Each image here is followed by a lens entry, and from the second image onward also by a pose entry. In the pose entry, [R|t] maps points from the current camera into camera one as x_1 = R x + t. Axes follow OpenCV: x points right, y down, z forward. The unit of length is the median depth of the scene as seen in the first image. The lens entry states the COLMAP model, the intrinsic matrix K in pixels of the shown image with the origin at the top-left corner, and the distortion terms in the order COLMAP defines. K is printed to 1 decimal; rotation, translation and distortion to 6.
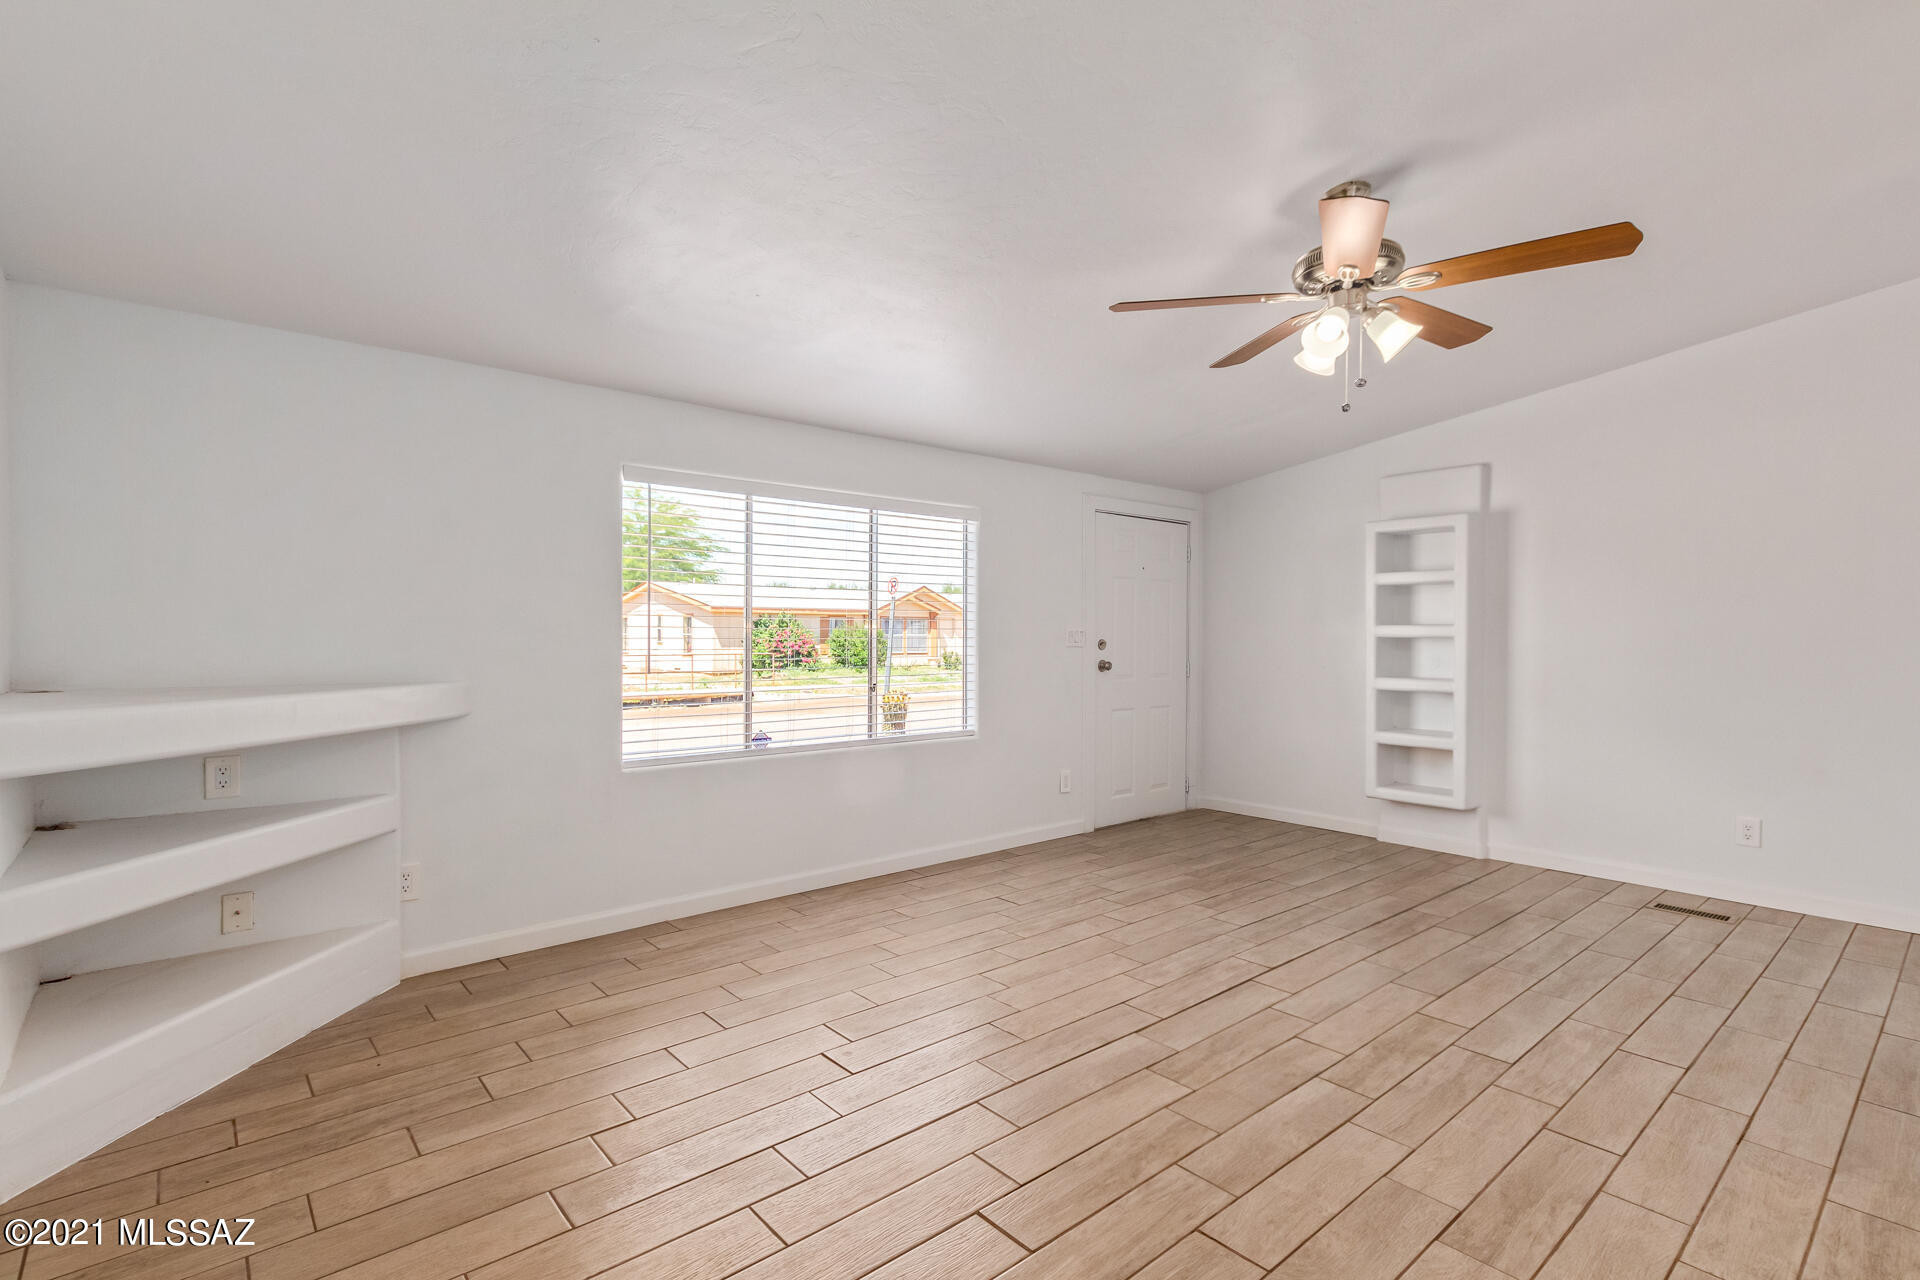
lens RADIAL K [[902.9, 0, 946.2], [0, 902.9, 632.8], [0, 0, 1]] dist [0.005431, -0.005383]
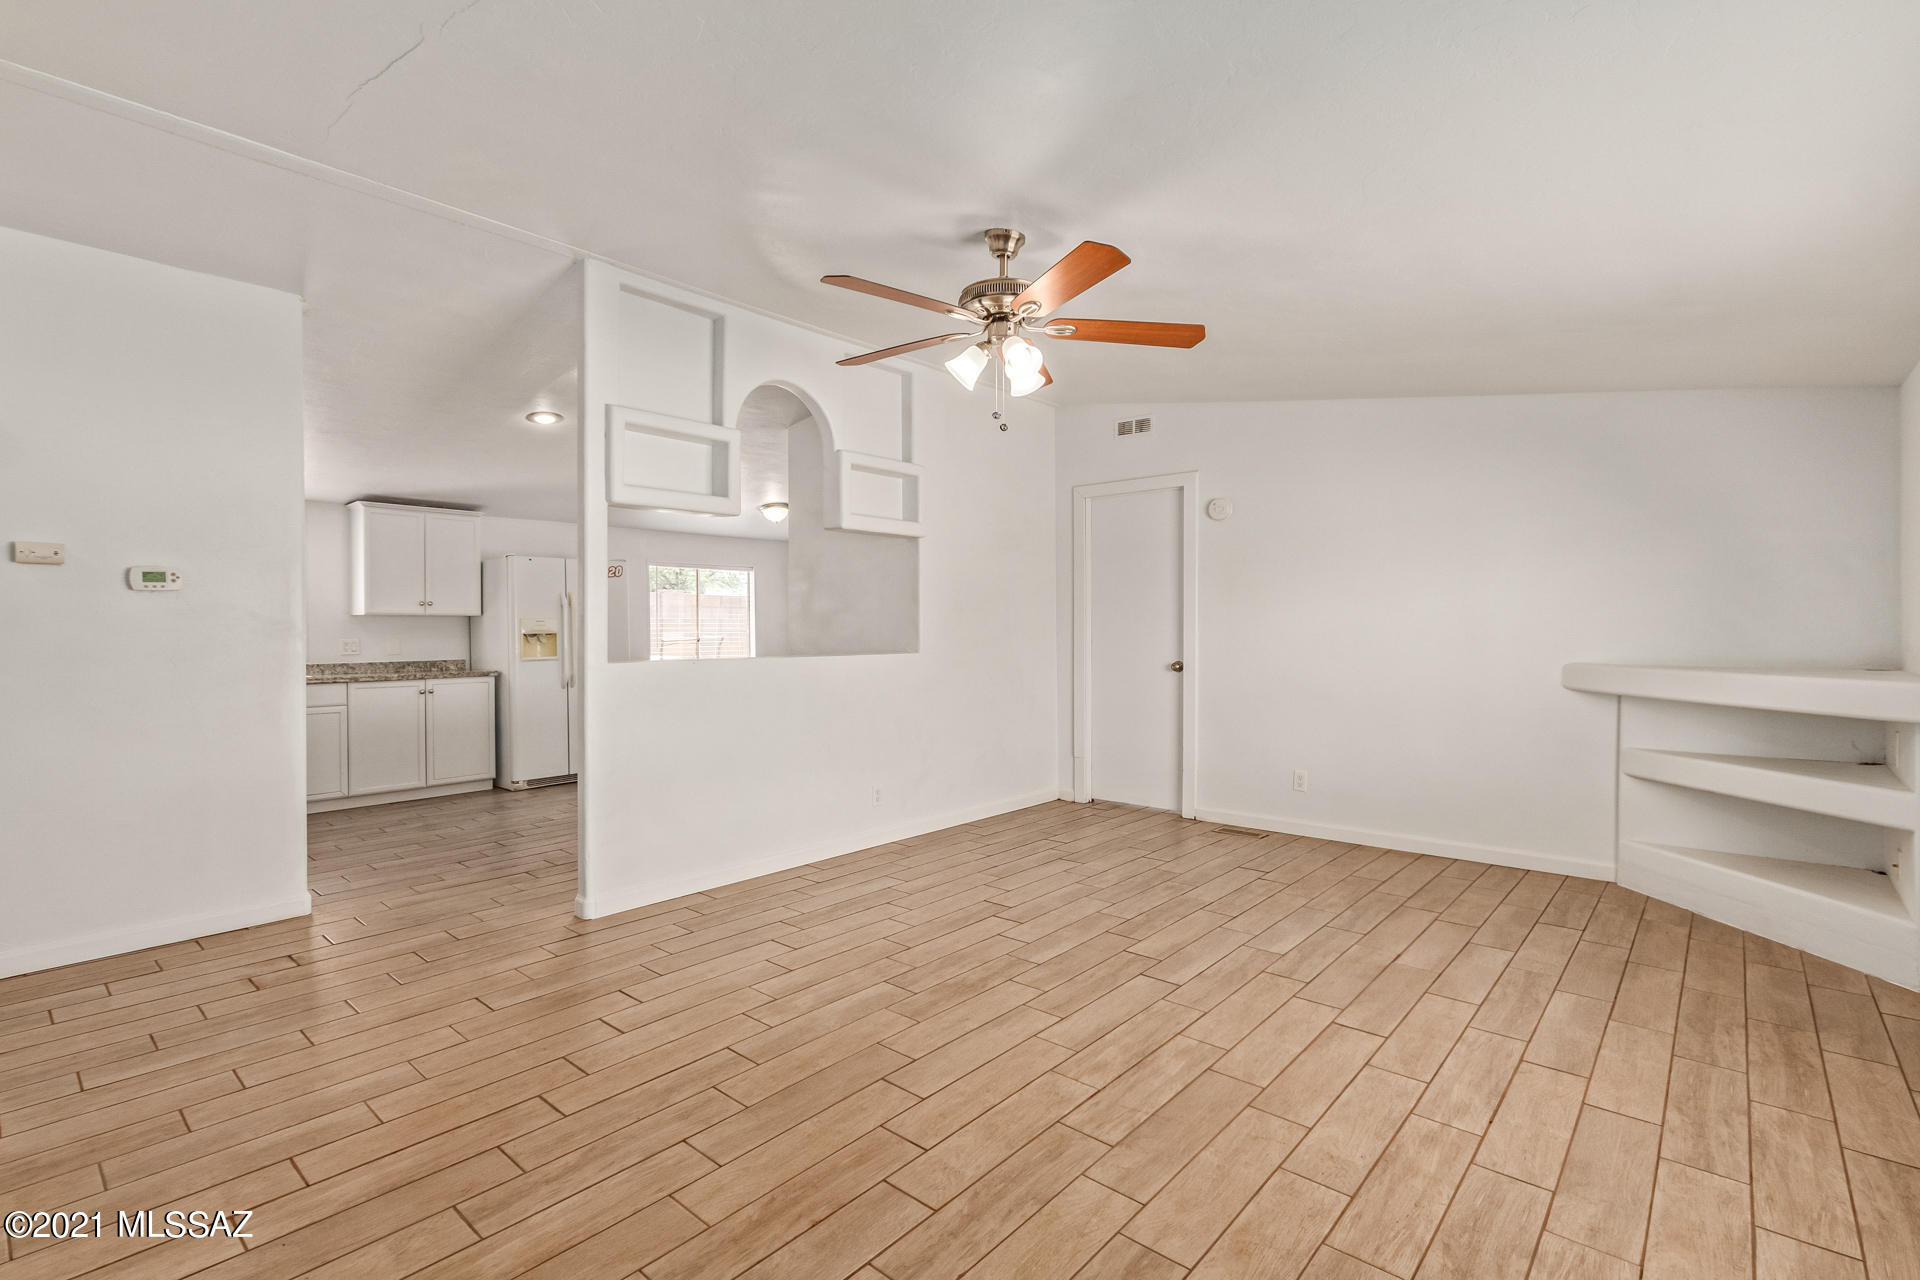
lens RADIAL K [[881.7, 0, 971.2], [0, 881.7, 636.4], [0, 0, 1]] dist [0.006559, -0.004648]
pose [[-0.986762, 0.004223, -0.162122, 0.528276], [0.003682, 0.999987, 0.003634, -0.002968], [0.162135, 0.002989, -0.986764, 1.670332]]
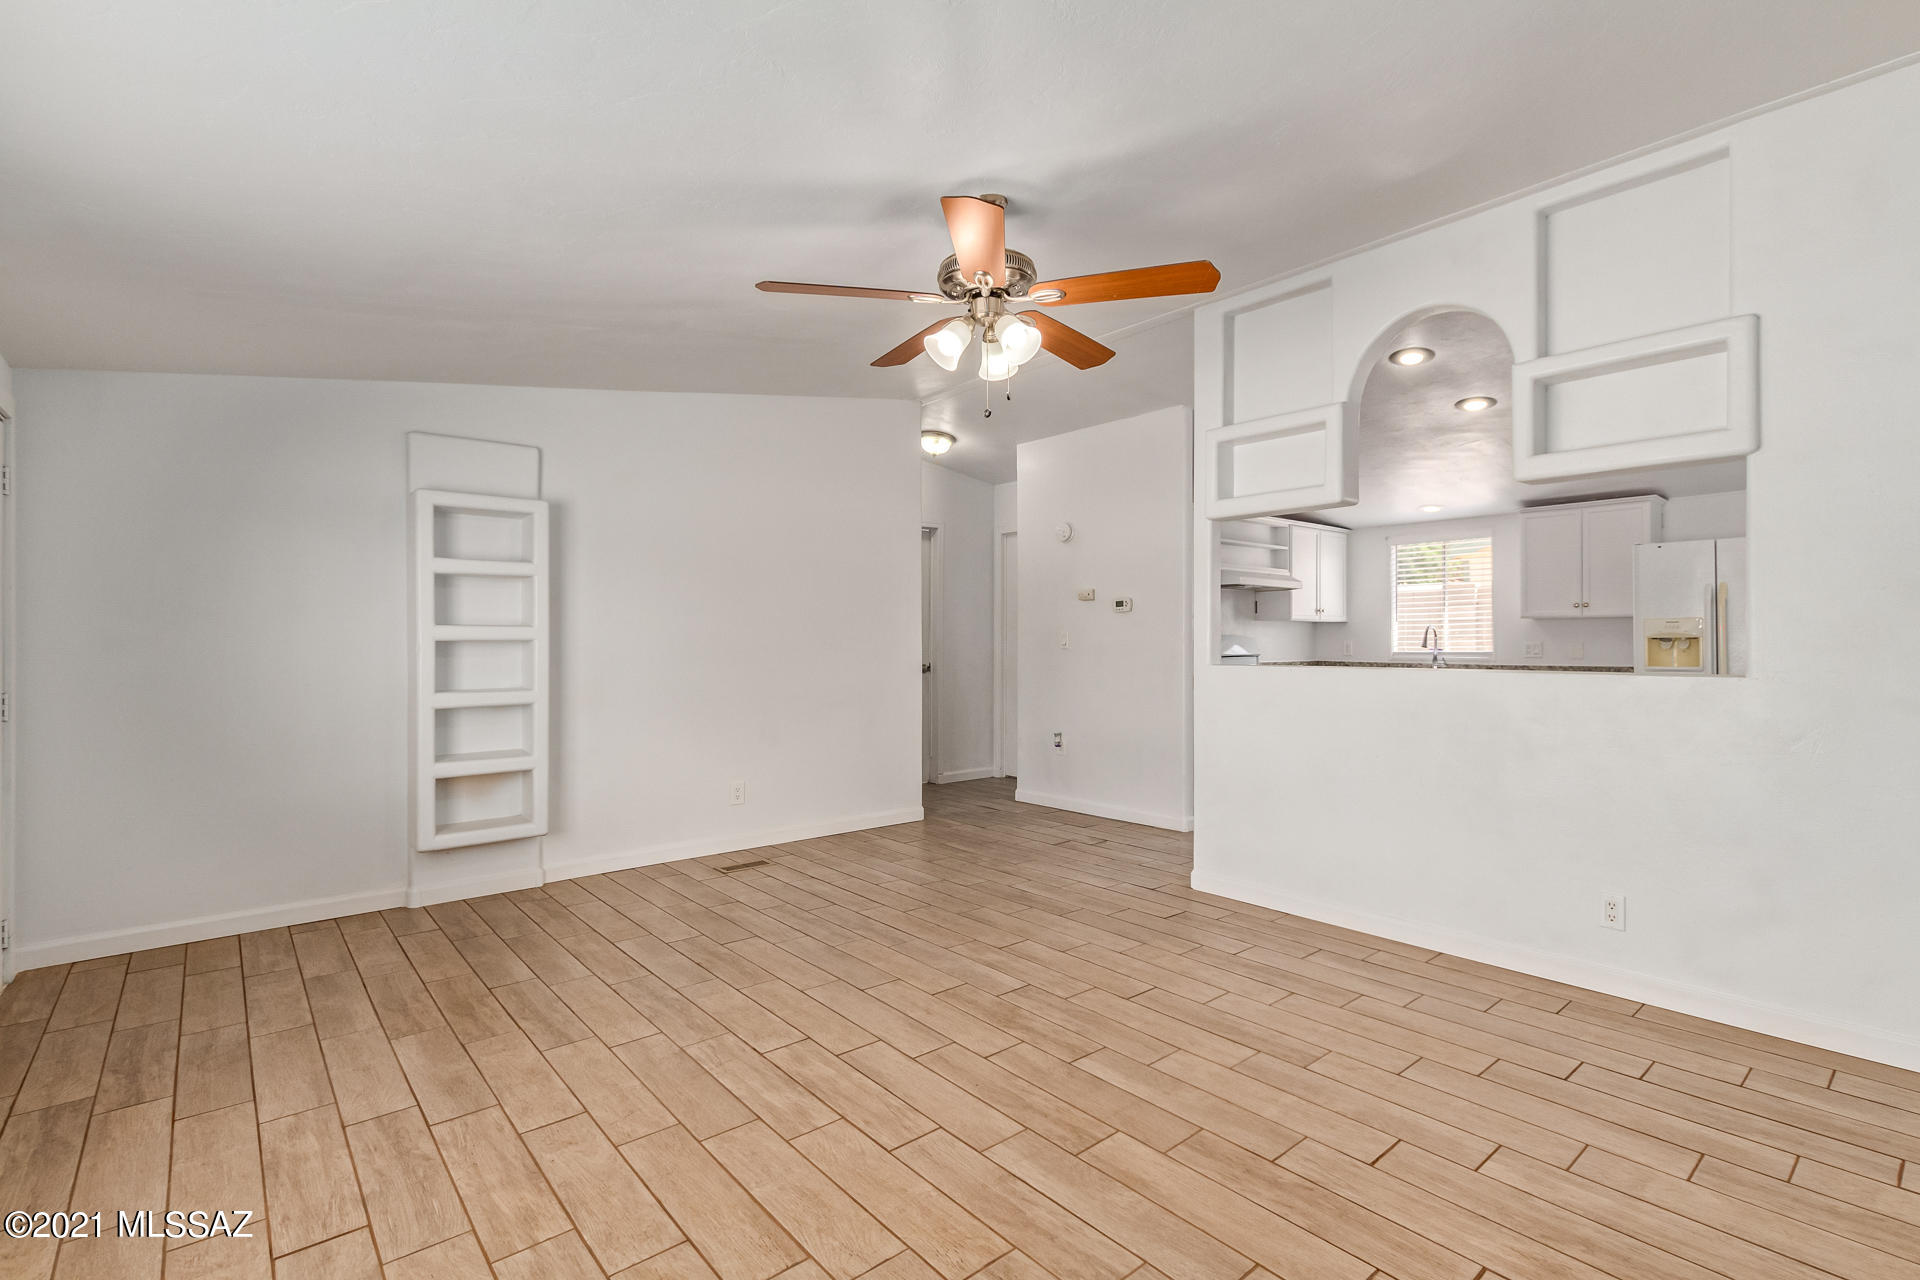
lens RADIAL K [[881.7, 0, 965.1], [0, 881.7, 616.9], [0, 0, 1]] dist [0.006559, -0.004648]
pose [[-0.011378, 0.022108, 0.999691, -0.466620], [-0.001011, 0.999755, -0.022121, -0.007655], [-0.999935, -0.001262, -0.011353, 0.831146]]
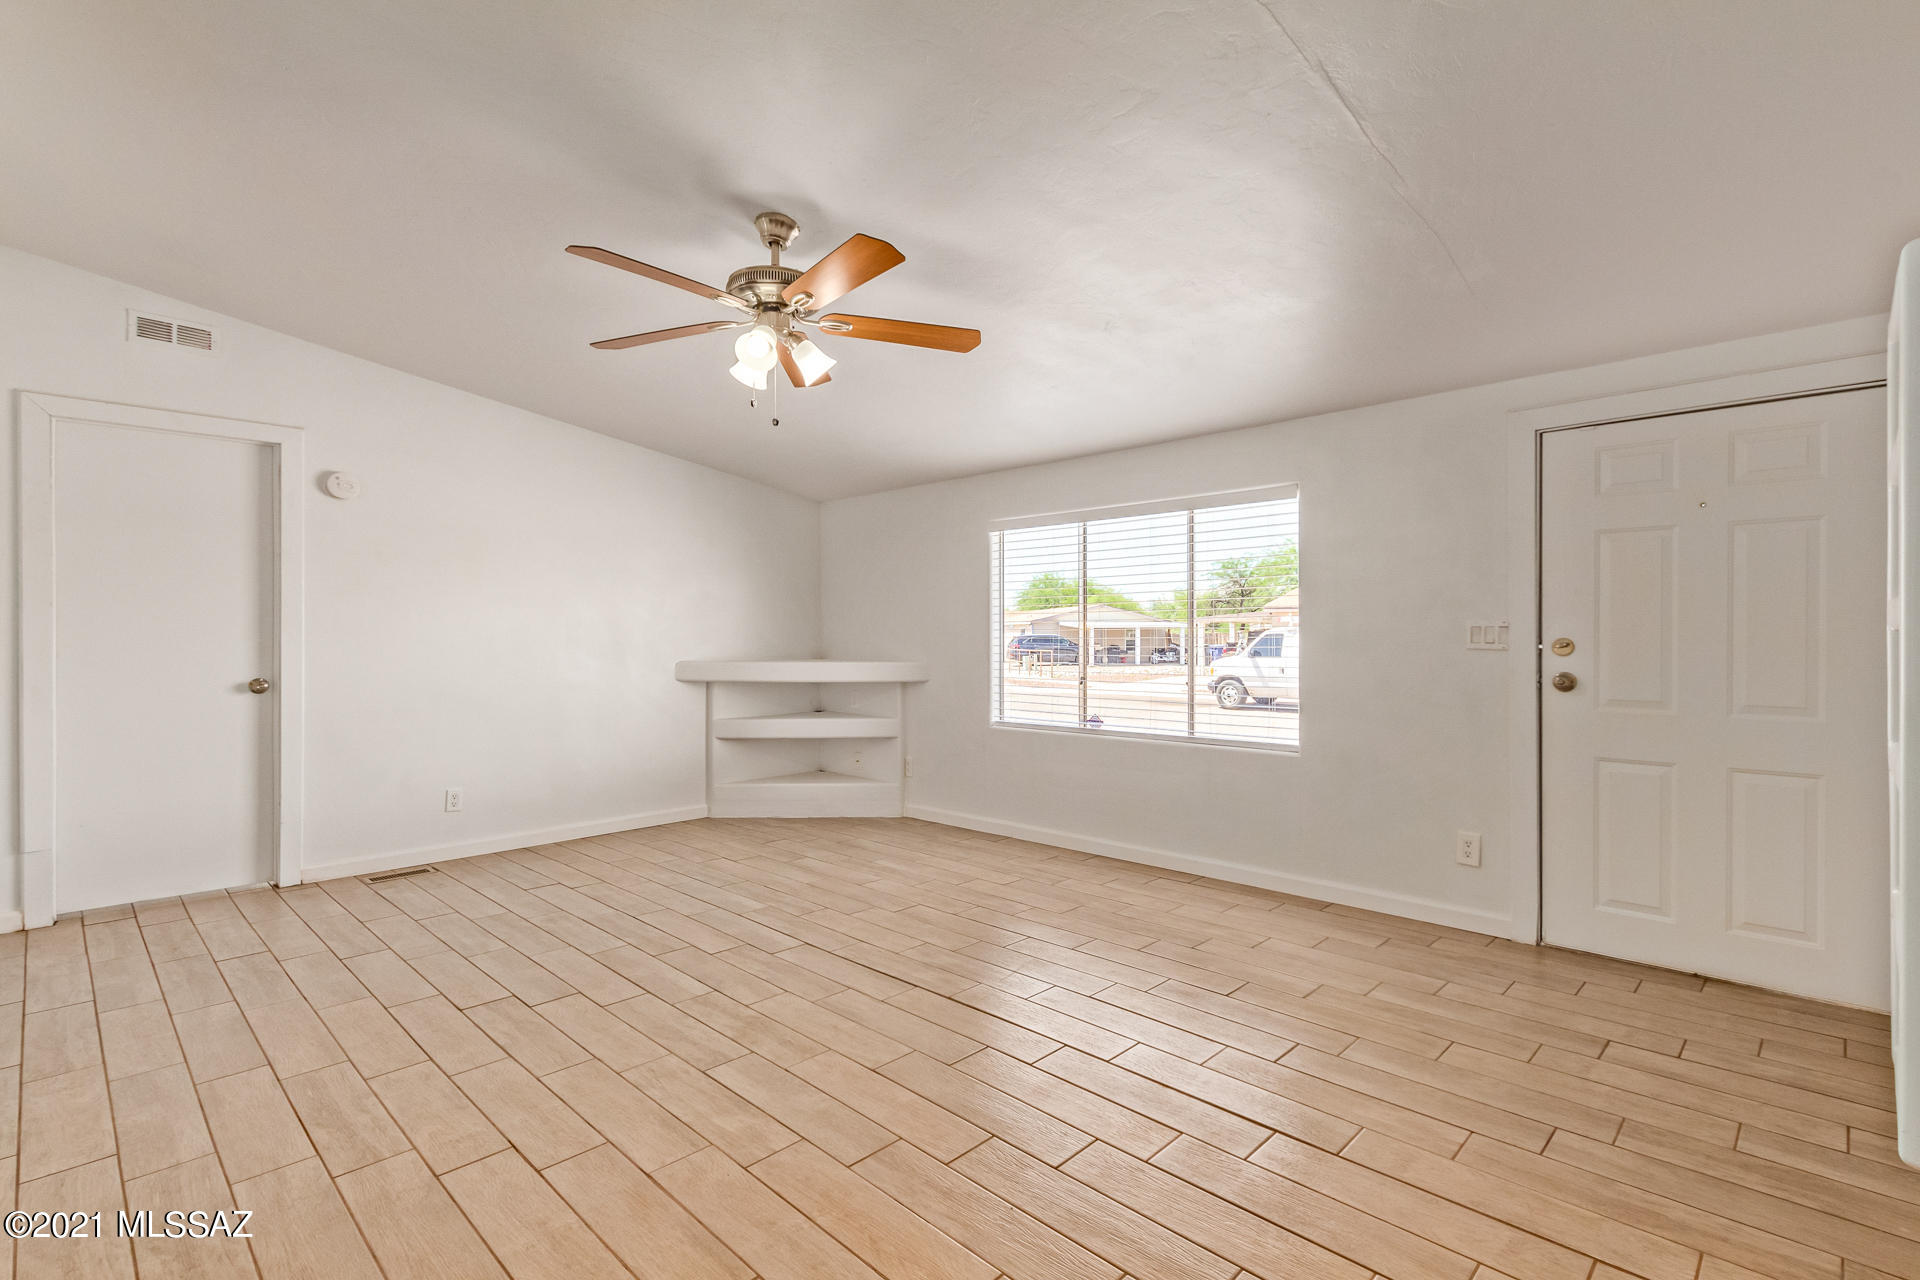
lens RADIAL K [[881.7, 0, 960.0], [0, 881.7, 626.0], [0, 0, 1]] dist [0.006559, -0.004648]
pose [[0.098820, -0.014353, -0.995002, 1.215522], [0.008179, 0.999874, -0.013611, 0.005804], [0.995072, -0.006793, 0.098925, 0.892067]]
